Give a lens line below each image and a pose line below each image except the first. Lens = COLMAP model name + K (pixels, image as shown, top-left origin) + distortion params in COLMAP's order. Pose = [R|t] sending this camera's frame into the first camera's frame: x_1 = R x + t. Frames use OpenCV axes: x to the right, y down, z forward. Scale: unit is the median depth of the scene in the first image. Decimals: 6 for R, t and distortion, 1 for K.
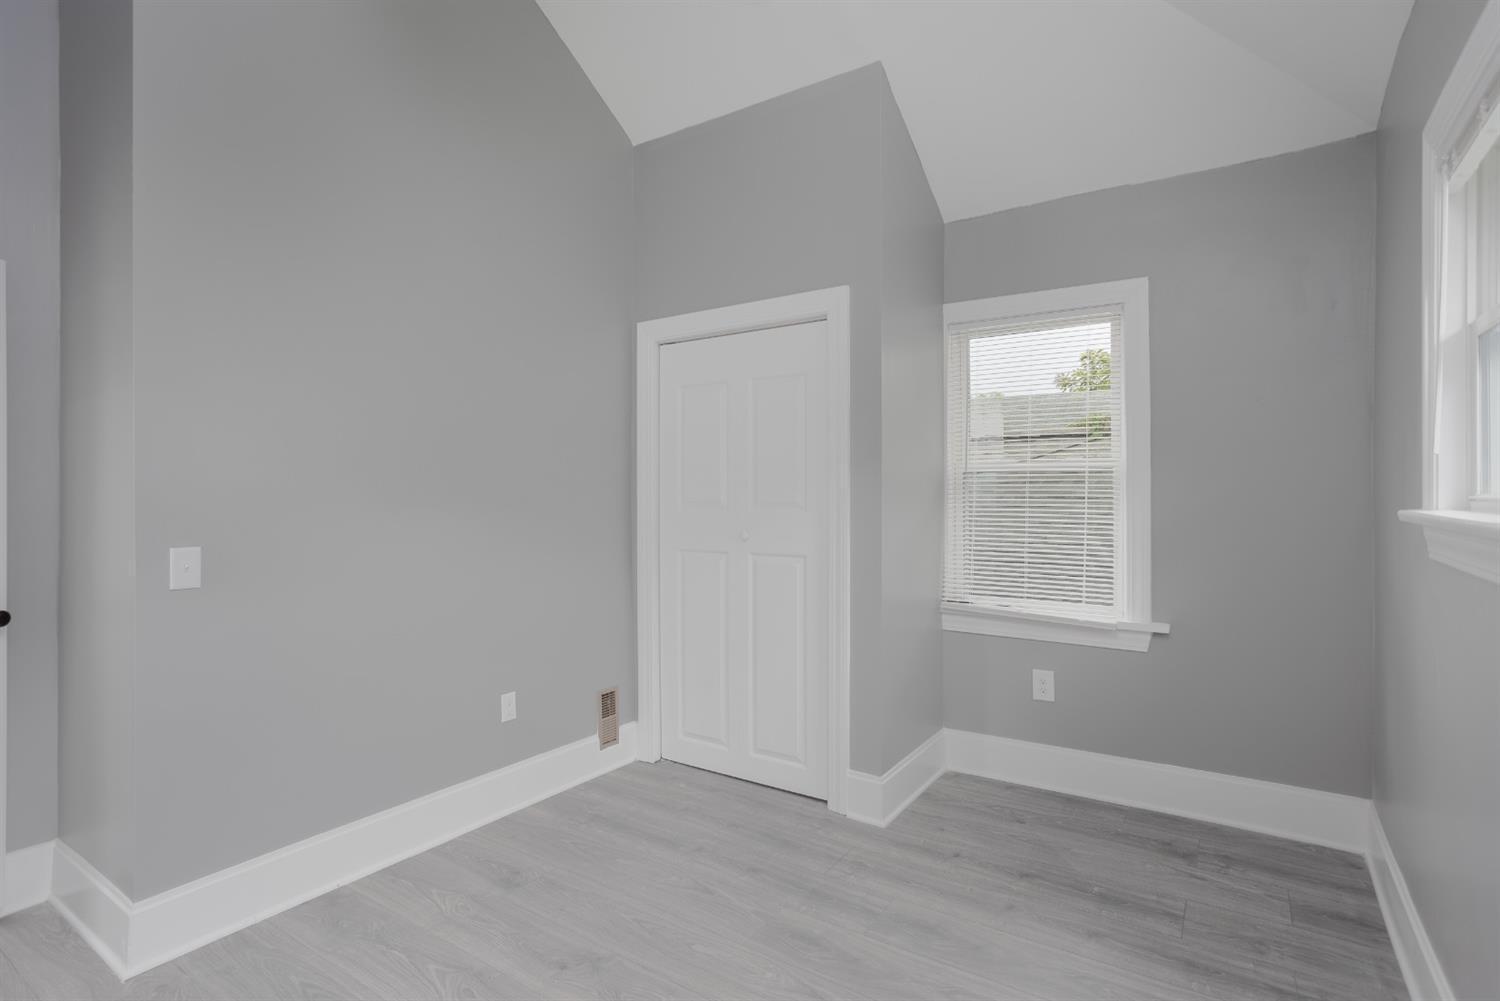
lens RADIAL K [[738.1, 0, 731.7], [0, 738.1, 496.6], [0, 0, 1]] dist [0.000401, 0.000920]
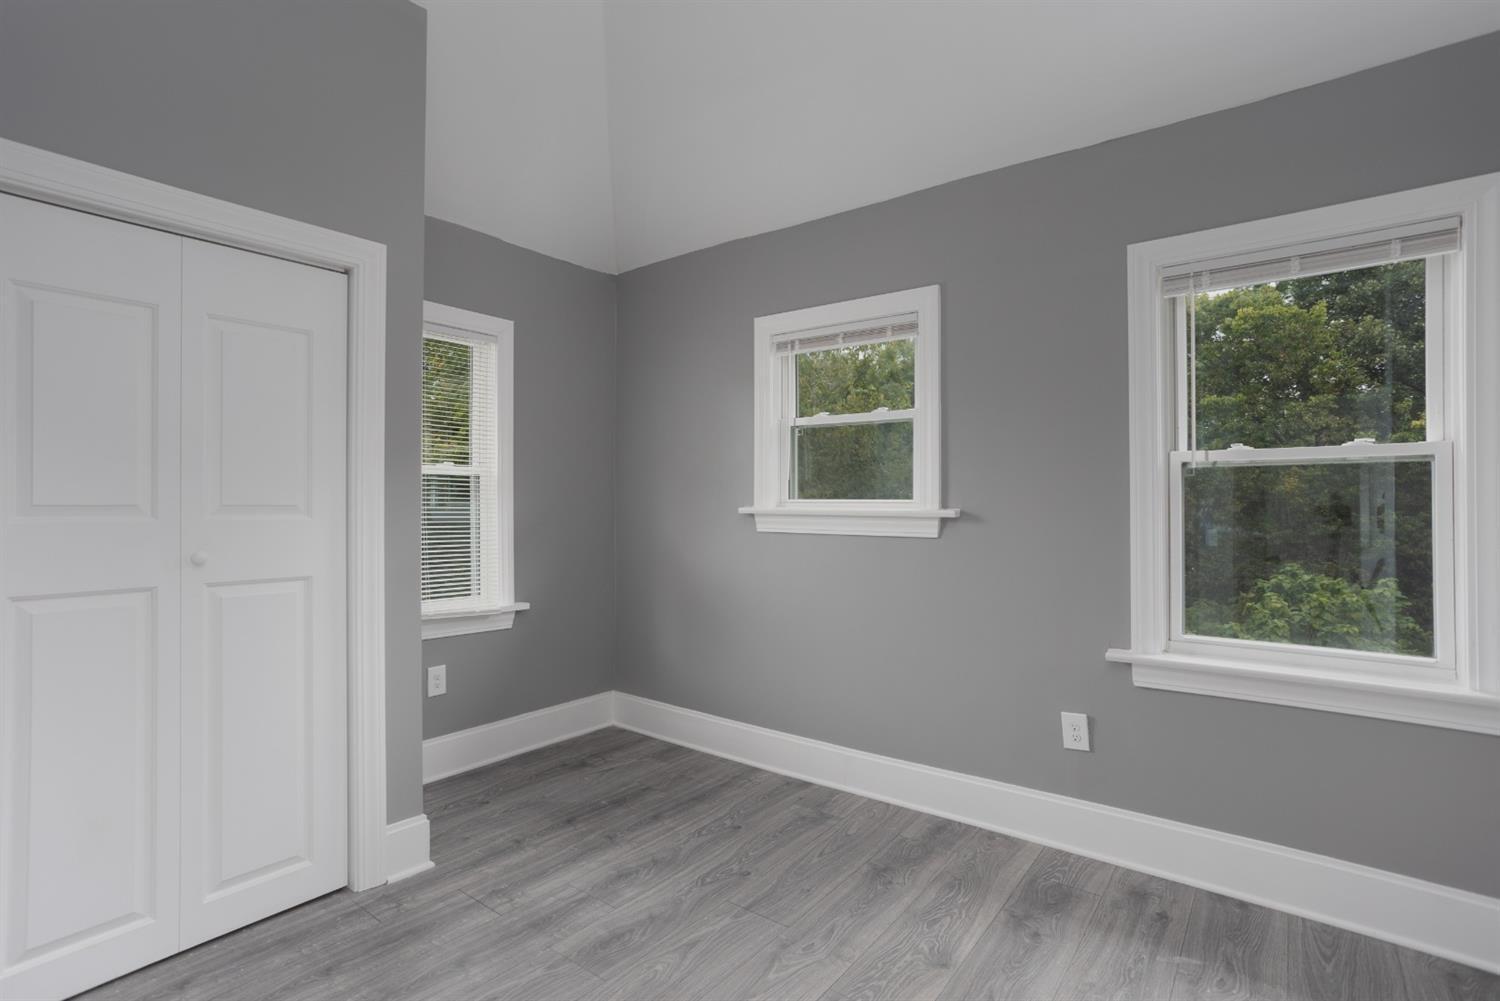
lens RADIAL K [[738.1, 0, 731.7], [0, 738.1, 496.6], [0, 0, 1]] dist [0.000401, 0.000920]
pose [[0.073153, 0.015869, 0.997194, -0.702537], [-0.004122, 0.999870, -0.015609, 0.010843], [-0.997312, -0.002969, 0.073209, 0.601531]]
